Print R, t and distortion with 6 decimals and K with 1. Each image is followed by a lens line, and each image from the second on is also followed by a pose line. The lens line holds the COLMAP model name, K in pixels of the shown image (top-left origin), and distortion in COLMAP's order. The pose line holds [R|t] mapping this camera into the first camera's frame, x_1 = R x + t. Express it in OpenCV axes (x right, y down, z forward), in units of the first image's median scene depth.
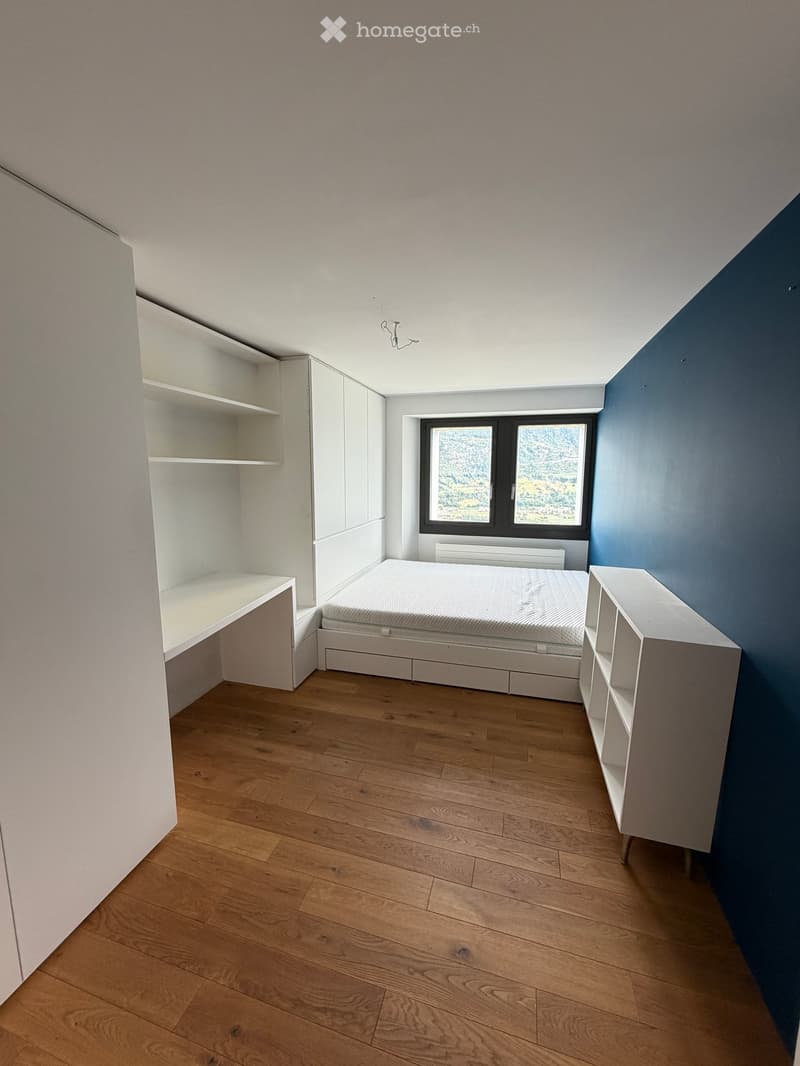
lens RADIAL K [[422.5, 0, 400.0], [0, 422.5, 533.0], [0, 0, 1]] dist [0.000113, 0.000116]
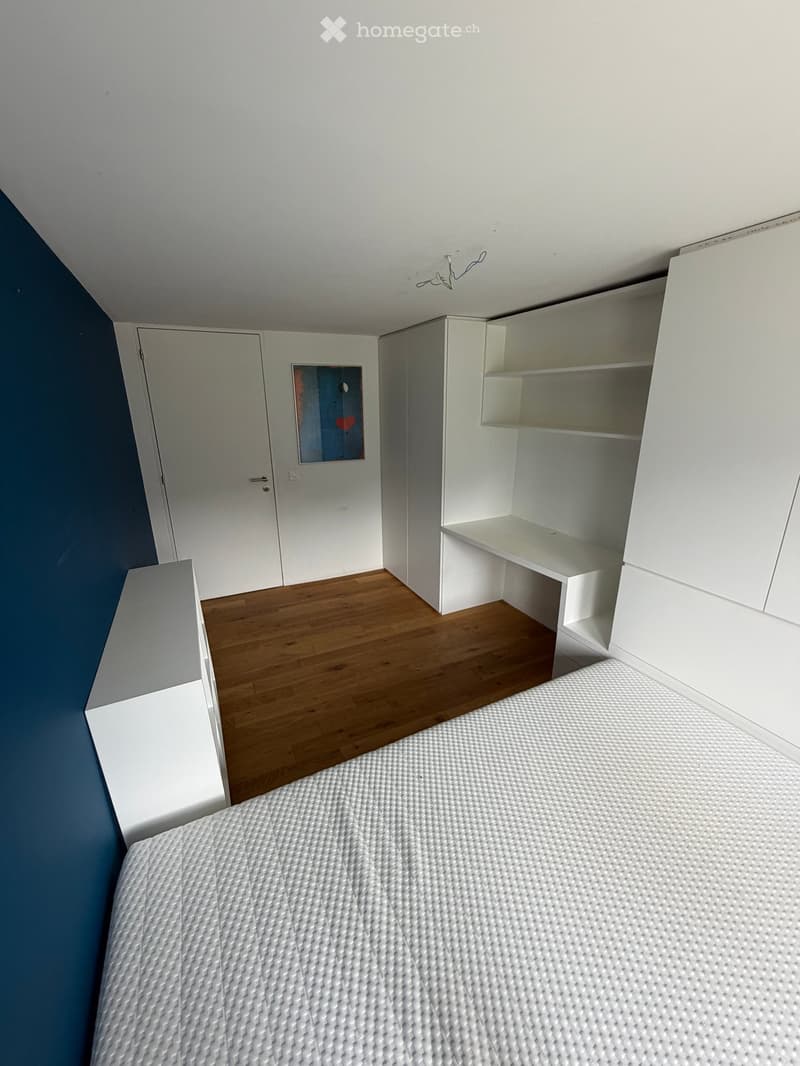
lens RADIAL K [[422.5, 0, 400.0], [0, 422.5, 533.0], [0, 0, 1]] dist [0.000113, 0.000116]
pose [[-0.747584, 0.206087, -0.631384, 0.490894], [-0.084989, 0.913142, 0.398684, -0.268565], [0.658707, 0.351711, -0.665136, 1.281408]]
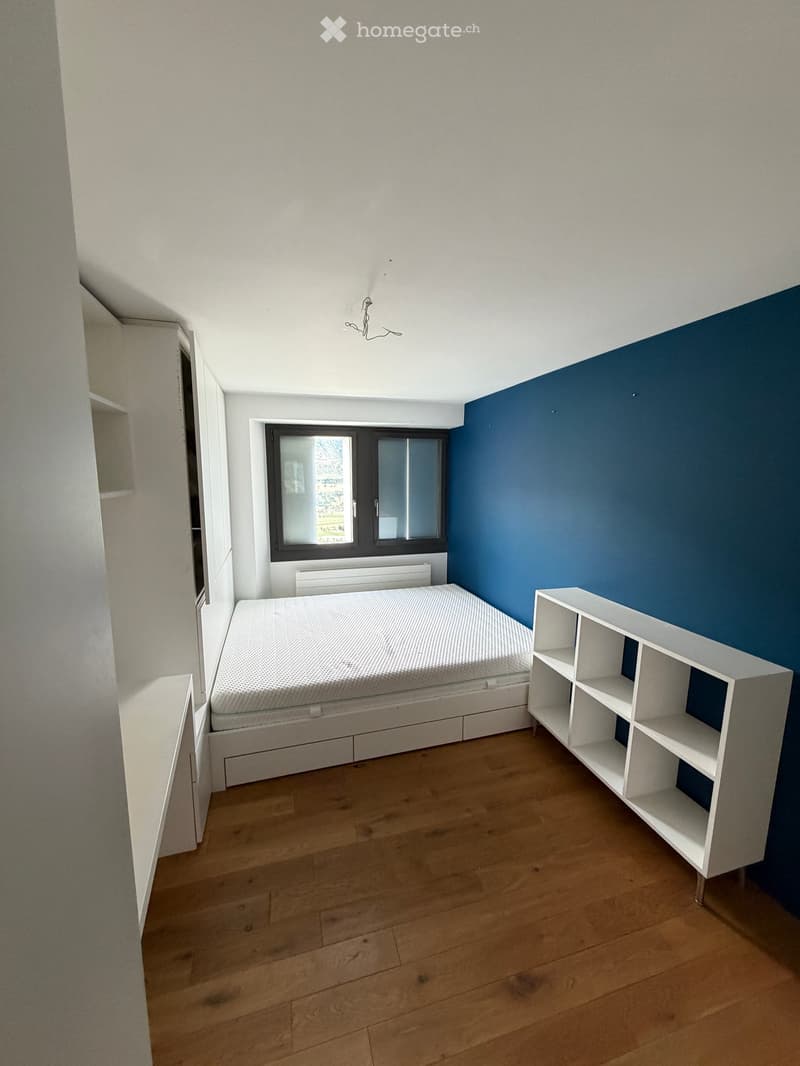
lens RADIAL K [[422.5, 0, 400.0], [0, 422.5, 533.0], [0, 0, 1]] dist [0.000113, 0.000116]
pose [[0.847048, -0.077129, 0.525891, -0.295652], [0.079359, 0.996677, 0.018353, -0.089941], [-0.525559, 0.026188, 0.850354, 0.288844]]
